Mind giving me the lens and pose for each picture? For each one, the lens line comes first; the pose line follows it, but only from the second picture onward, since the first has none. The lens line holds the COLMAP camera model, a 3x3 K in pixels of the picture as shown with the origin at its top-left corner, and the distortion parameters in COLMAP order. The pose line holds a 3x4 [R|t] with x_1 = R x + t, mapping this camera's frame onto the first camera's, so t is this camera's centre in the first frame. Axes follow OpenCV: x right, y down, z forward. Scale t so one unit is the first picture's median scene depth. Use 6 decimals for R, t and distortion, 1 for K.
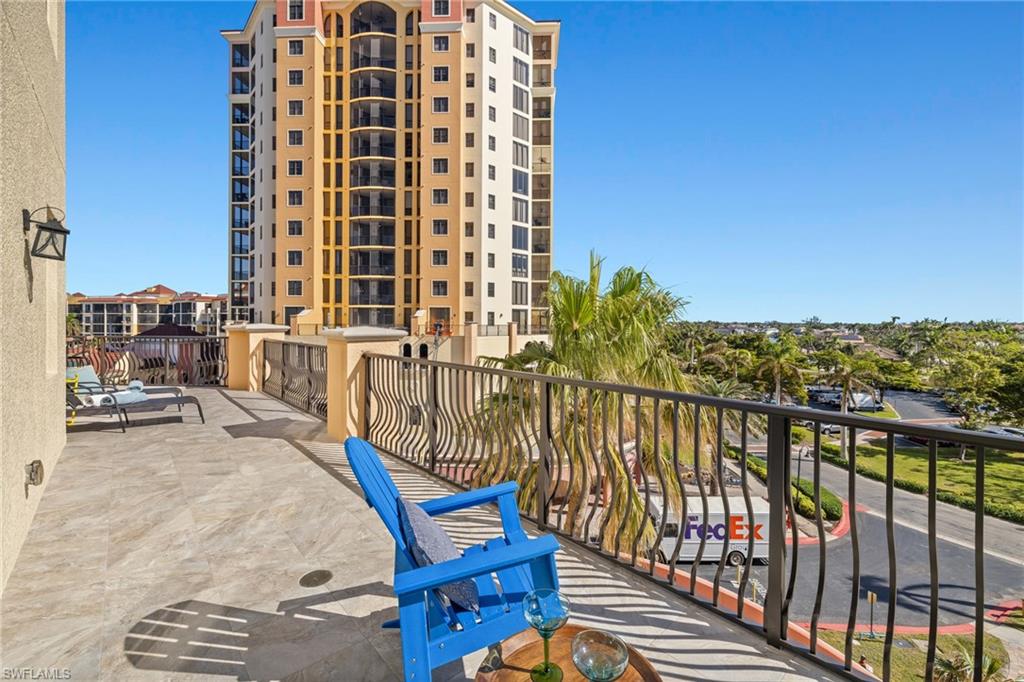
lens RADIAL K [[434.2, 0, 505.8], [0, 434.2, 324.1], [0, 0, 1]] dist [0.000284, 0.000619]
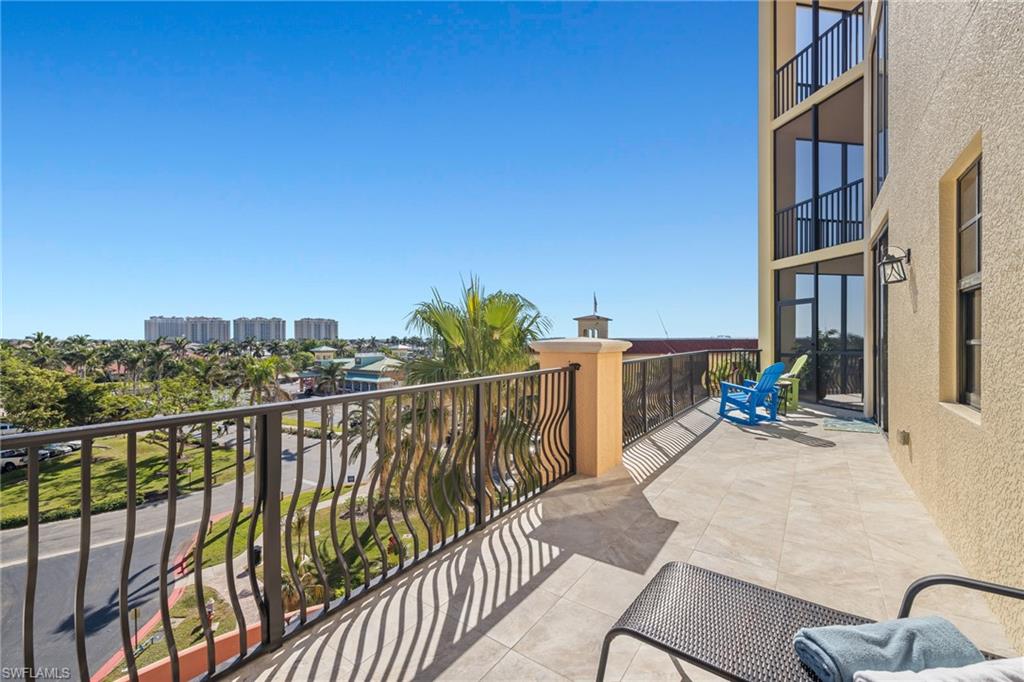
lens RADIAL K [[434.2, 0, 511.7], [0, 434.2, 342.7], [0, 0, 1]] dist [0.000284, 0.000619]
pose [[-0.226505, -0.014756, 0.973898, -0.132567], [0.011422, 0.999776, 0.017805, 0.000223], [-0.973943, 0.015157, -0.226285, 0.155784]]
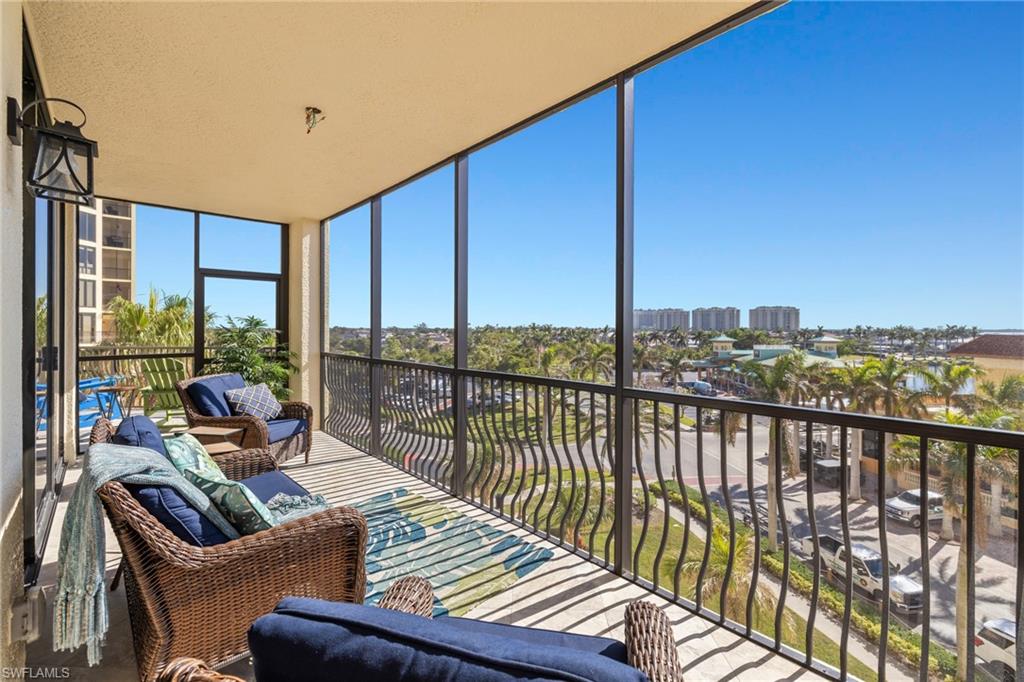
lens RADIAL K [[434.2, 0, 507.2], [0, 434.2, 327.8], [0, 0, 1]] dist [0.000284, 0.000619]
pose [[0.690824, -0.004092, 0.723012, -0.007137], [0.007706, 0.999969, -0.001703, 0.001876], [-0.722982, 0.006748, 0.690834, -0.142085]]
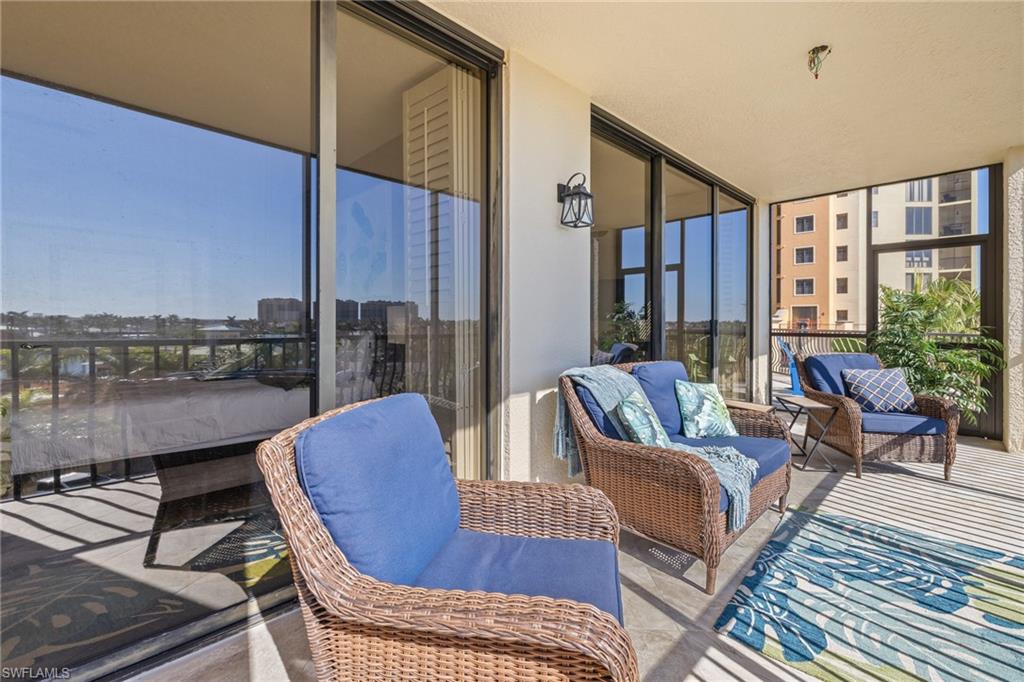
lens RADIAL K [[434.2, 0, 509.3], [0, 434.2, 319.4], [0, 0, 1]] dist [0.000284, 0.000619]
pose [[0.740525, -0.004052, -0.672017, 0.010879], [-0.004387, 0.999931, -0.010864, 0.003904], [0.672015, 0.010993, 0.740456, -0.144476]]
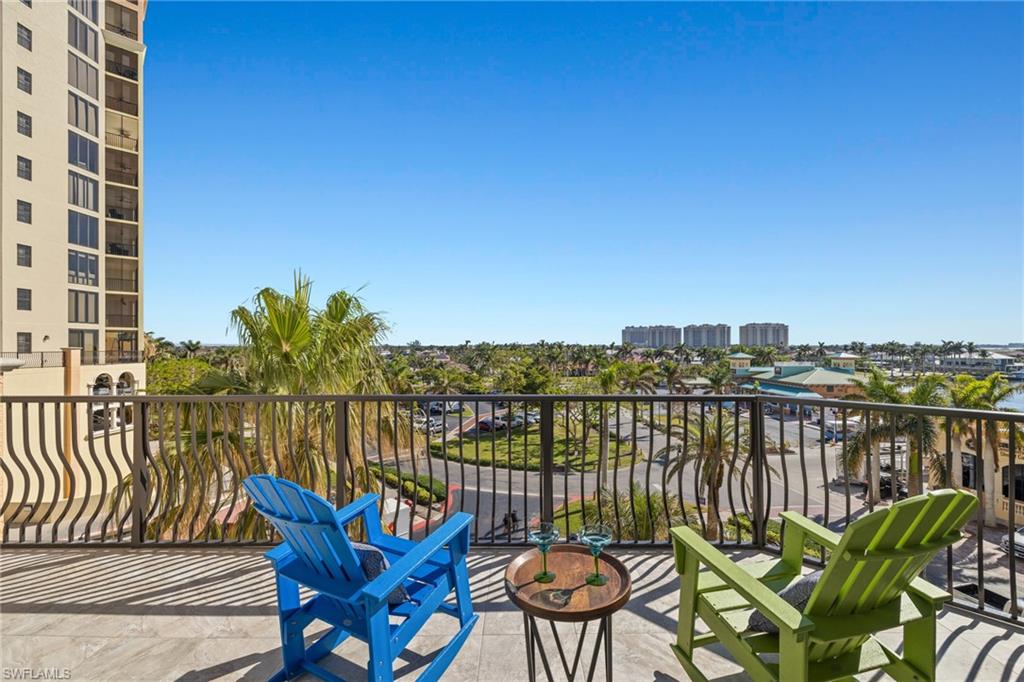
lens RADIAL K [[434.2, 0, 507.3], [0, 434.2, 344.3], [0, 0, 1]] dist [0.000284, 0.000619]
pose [[0.672589, -0.005124, 0.739999, -0.028476], [0.011240, 0.999931, -0.003293, 0.000525], [-0.739931, 0.010532, 0.672600, 0.002323]]
